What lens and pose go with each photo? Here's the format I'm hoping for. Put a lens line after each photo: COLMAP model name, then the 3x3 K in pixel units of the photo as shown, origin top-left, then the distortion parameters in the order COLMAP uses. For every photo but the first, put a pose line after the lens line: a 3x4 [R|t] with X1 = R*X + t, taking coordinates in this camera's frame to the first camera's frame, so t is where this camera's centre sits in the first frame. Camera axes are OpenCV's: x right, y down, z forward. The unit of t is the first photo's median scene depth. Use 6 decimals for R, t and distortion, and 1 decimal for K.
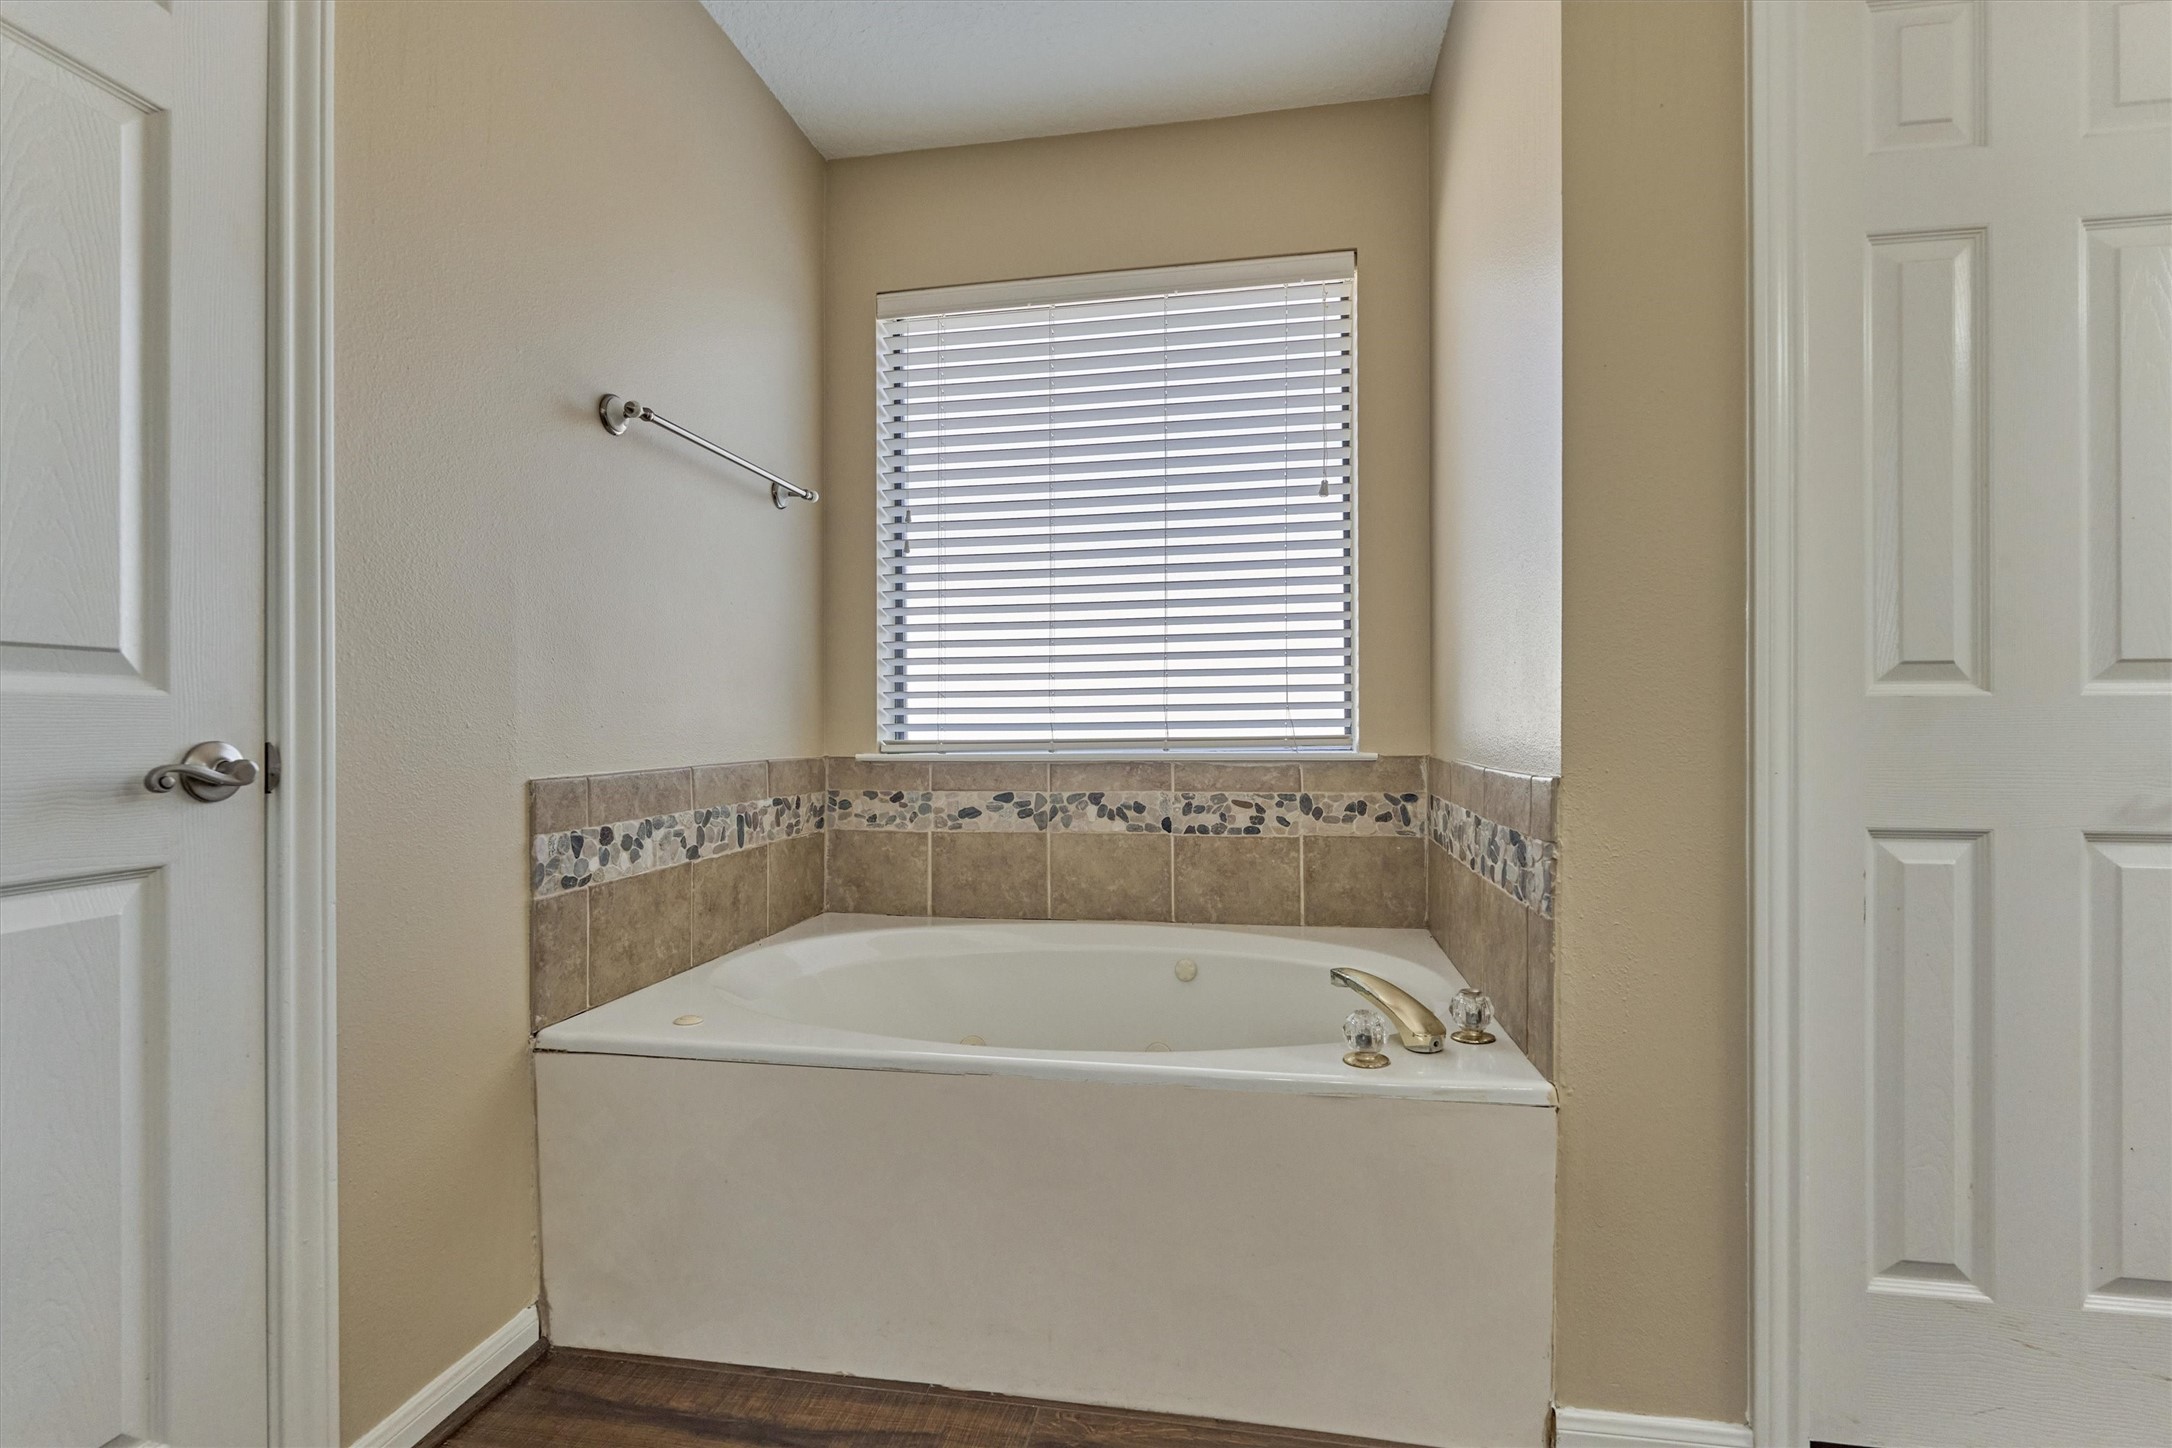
lens RADIAL K [[1006.4, 0, 1086.0], [0, 1006.4, 724.0], [0, 0, 1]] dist [0.001071, 0.000025]
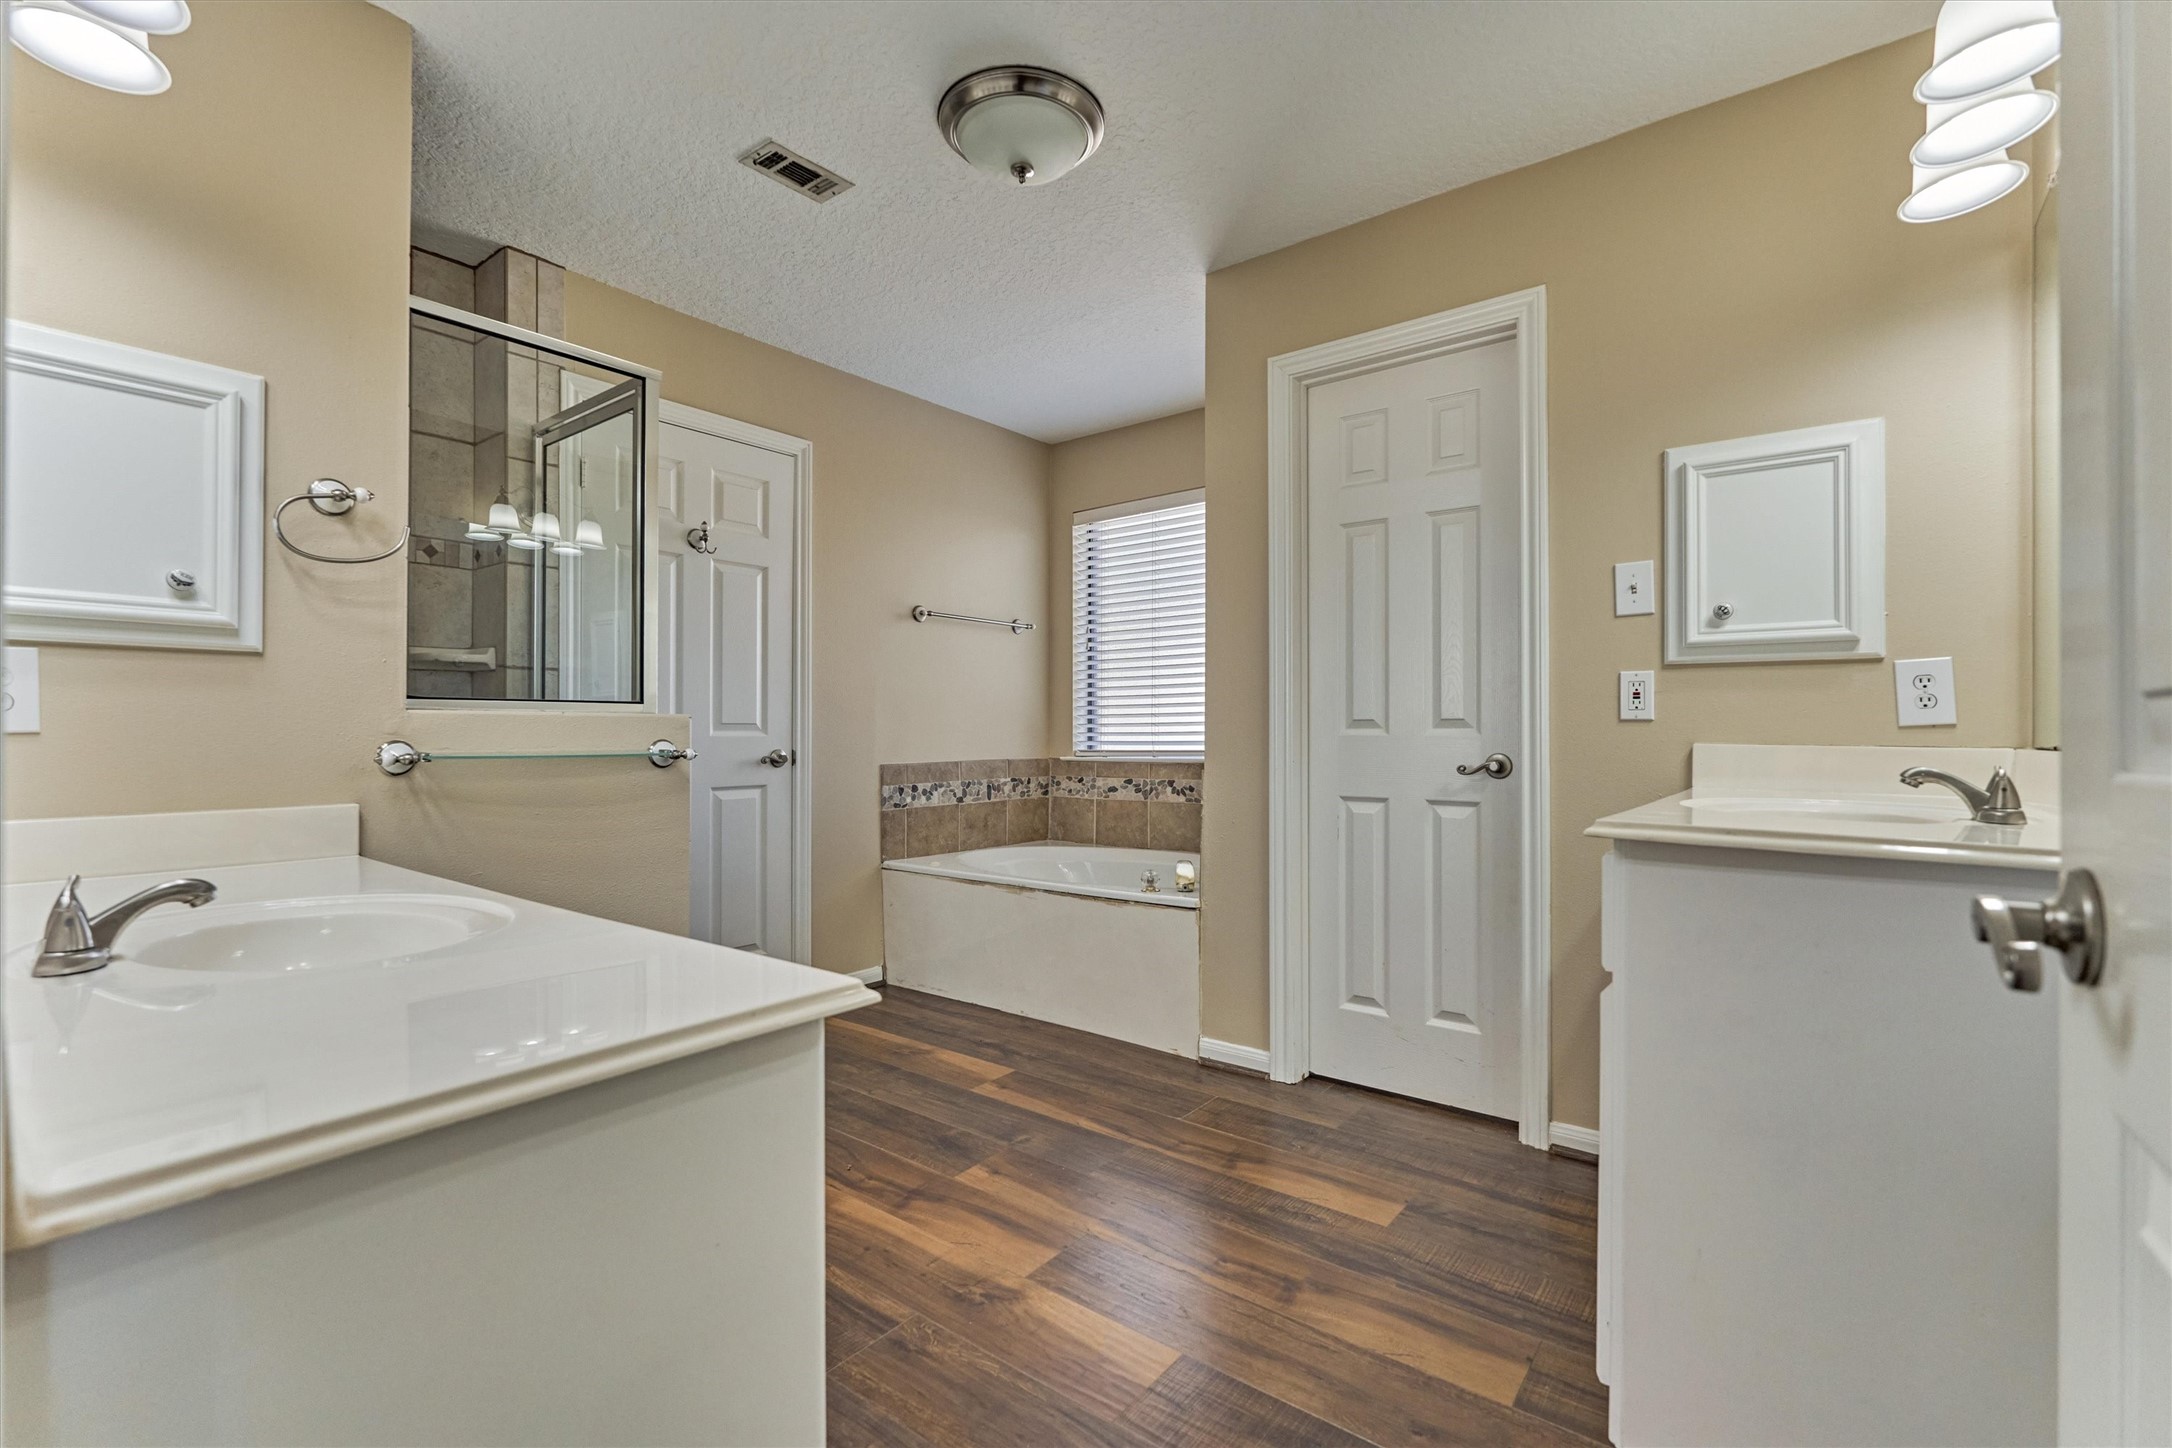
lens RADIAL K [[967.7, 0, 1086.0], [0, 967.7, 724.0], [0, 0, 1]] dist [0.002252, 0.000152]
pose [[0.880222, -0.002311, -0.474556, 0.811749], [-0.000754, 0.999980, -0.006269, -0.024699], [0.474561, 0.005876, 0.880203, -0.700921]]
